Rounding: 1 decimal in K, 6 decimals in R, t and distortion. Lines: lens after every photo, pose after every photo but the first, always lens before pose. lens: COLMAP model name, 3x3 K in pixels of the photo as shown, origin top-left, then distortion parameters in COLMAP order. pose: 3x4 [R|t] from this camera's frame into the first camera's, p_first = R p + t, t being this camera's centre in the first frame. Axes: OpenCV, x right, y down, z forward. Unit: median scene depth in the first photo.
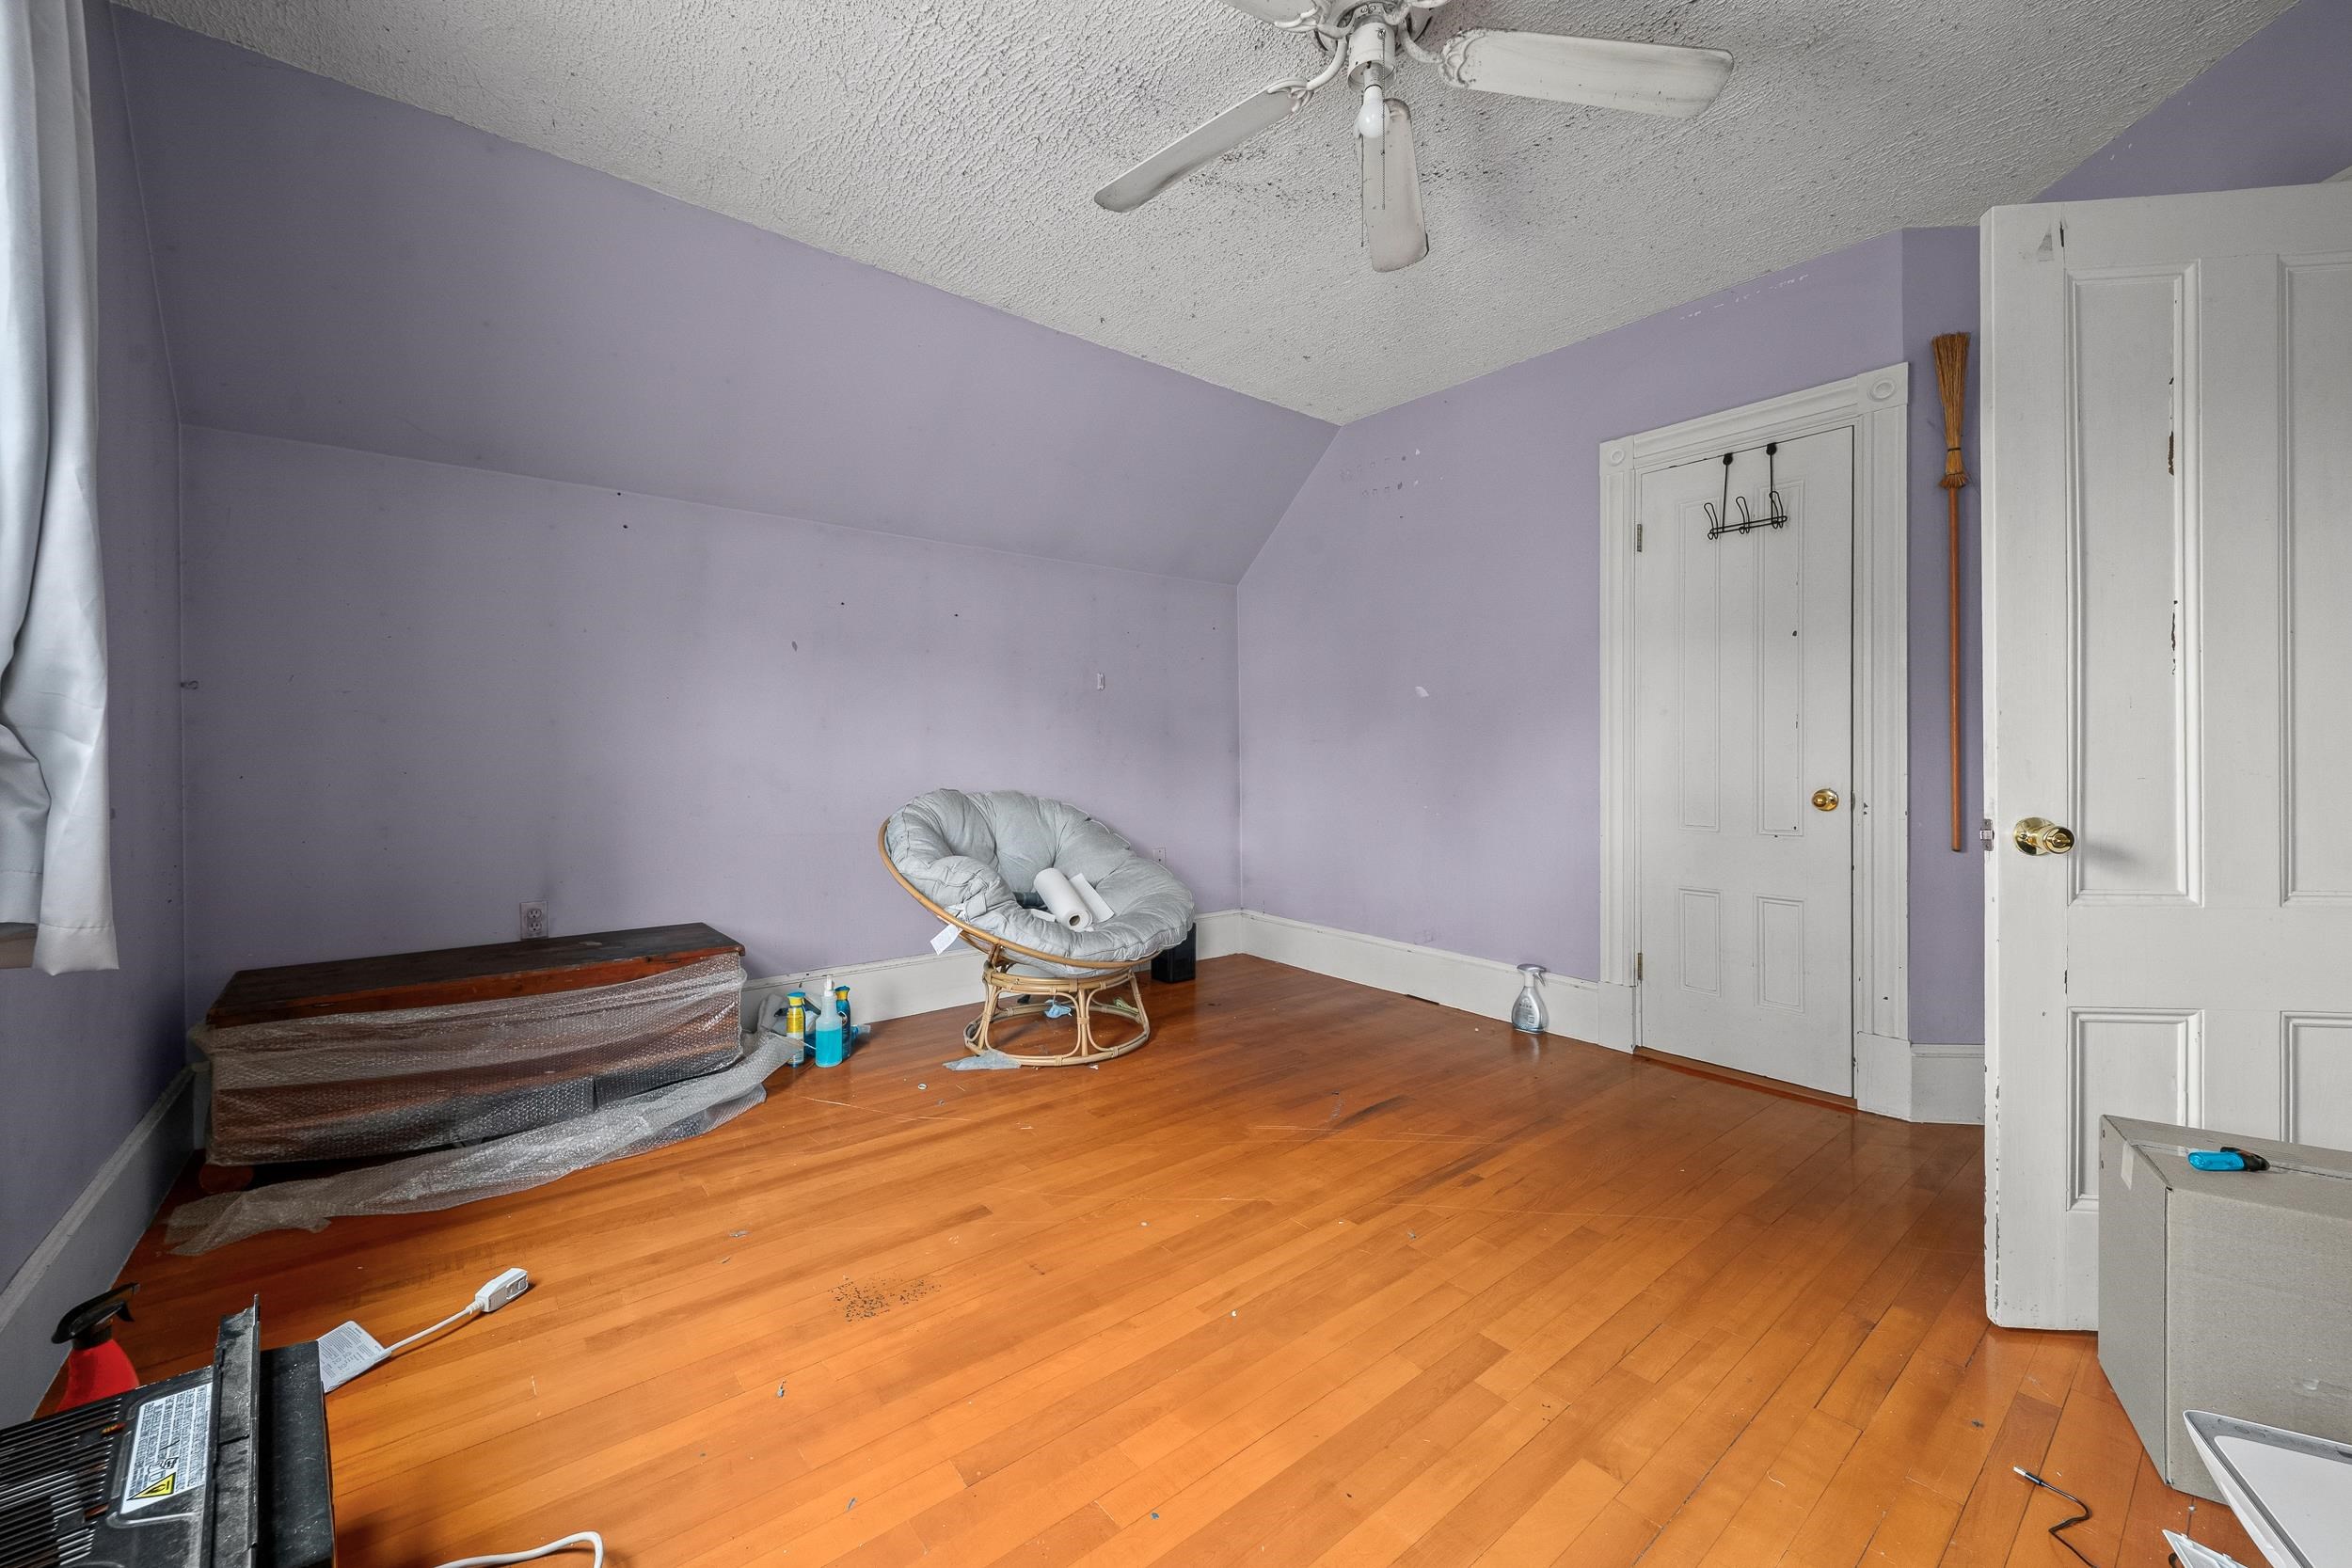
lens RADIAL K [[928.0, 0, 1182.4], [0, 928.0, 774.3], [0, 0, 1]] dist [-0.001623, -0.000536]
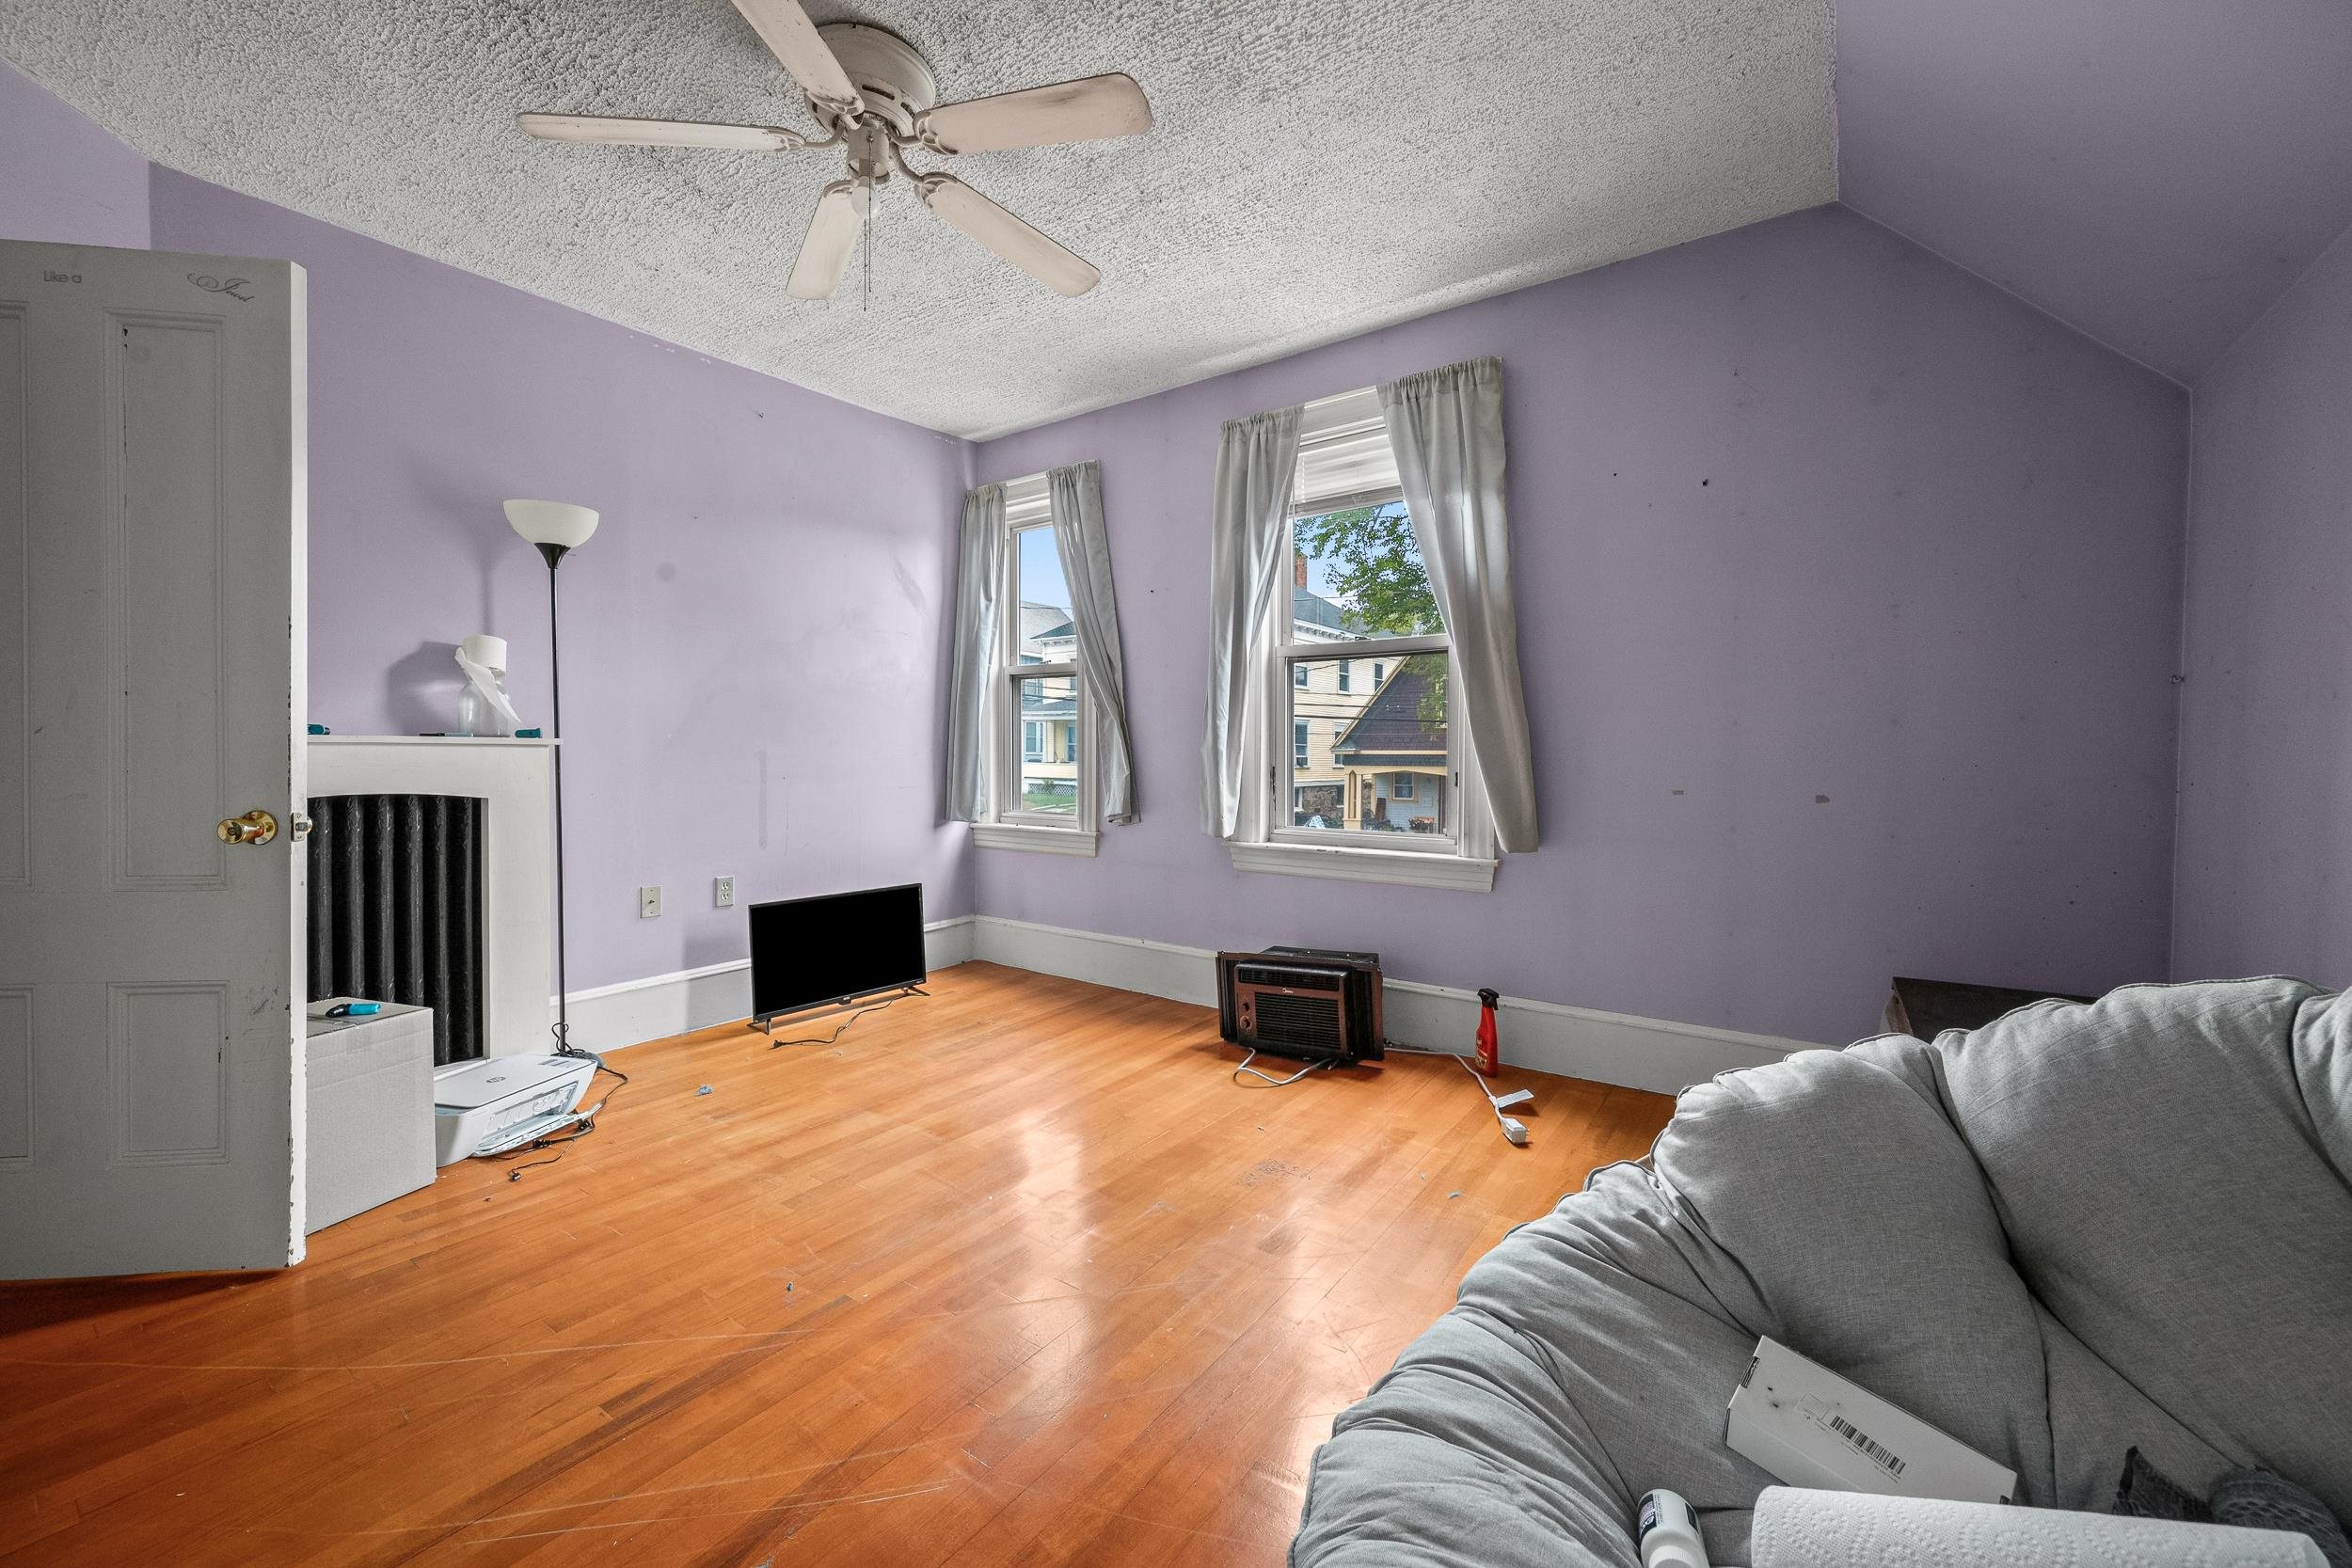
lens RADIAL K [[928.0, 0, 1180.5], [0, 928.0, 771.5], [0, 0, 1]] dist [-0.001623, -0.000536]
pose [[-0.967018, 0.001675, -0.254704, 0.099510], [-0.008217, 0.999253, 0.037767, -0.037248], [0.254577, 0.038615, -0.966281, 1.766393]]
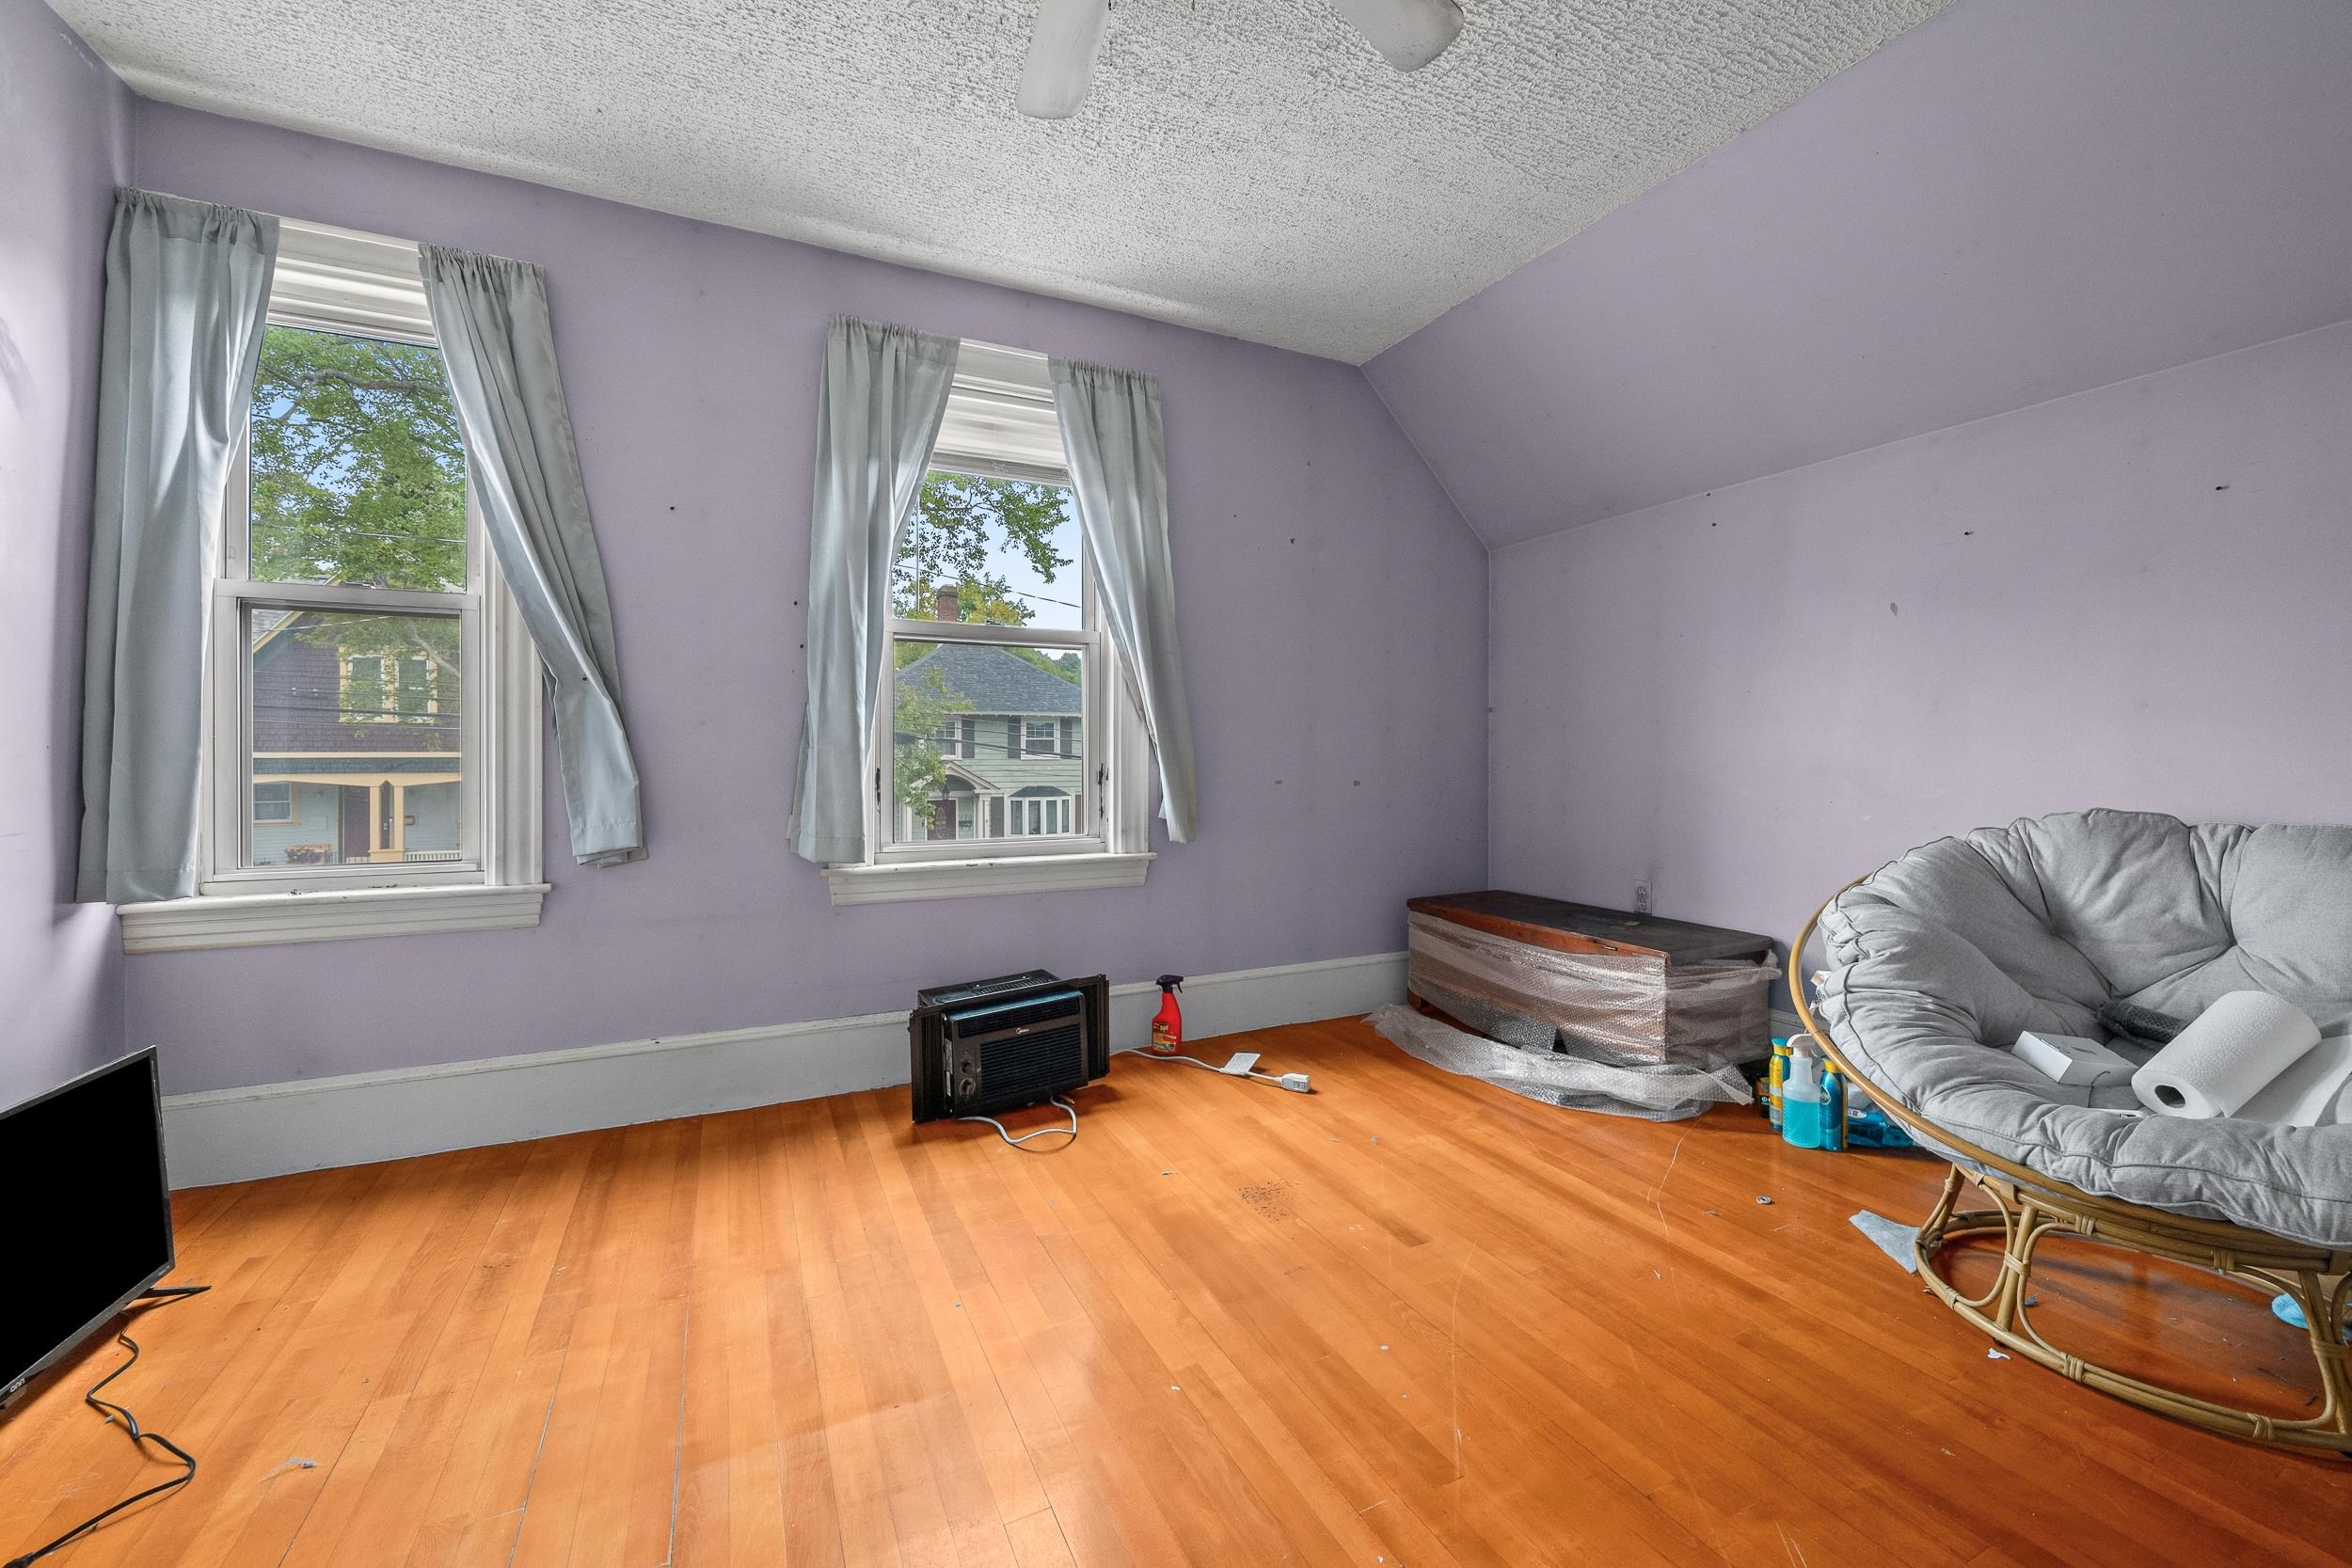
lens RADIAL K [[928.0, 0, 1190.4], [0, 928.0, 760.9], [0, 0, 1]] dist [-0.001623, -0.000536]
pose [[-0.230989, 0.004931, -0.972944, 0.701026], [-0.016354, 0.999826, 0.008950, -0.014719], [0.972819, 0.017979, -0.230868, 0.936577]]
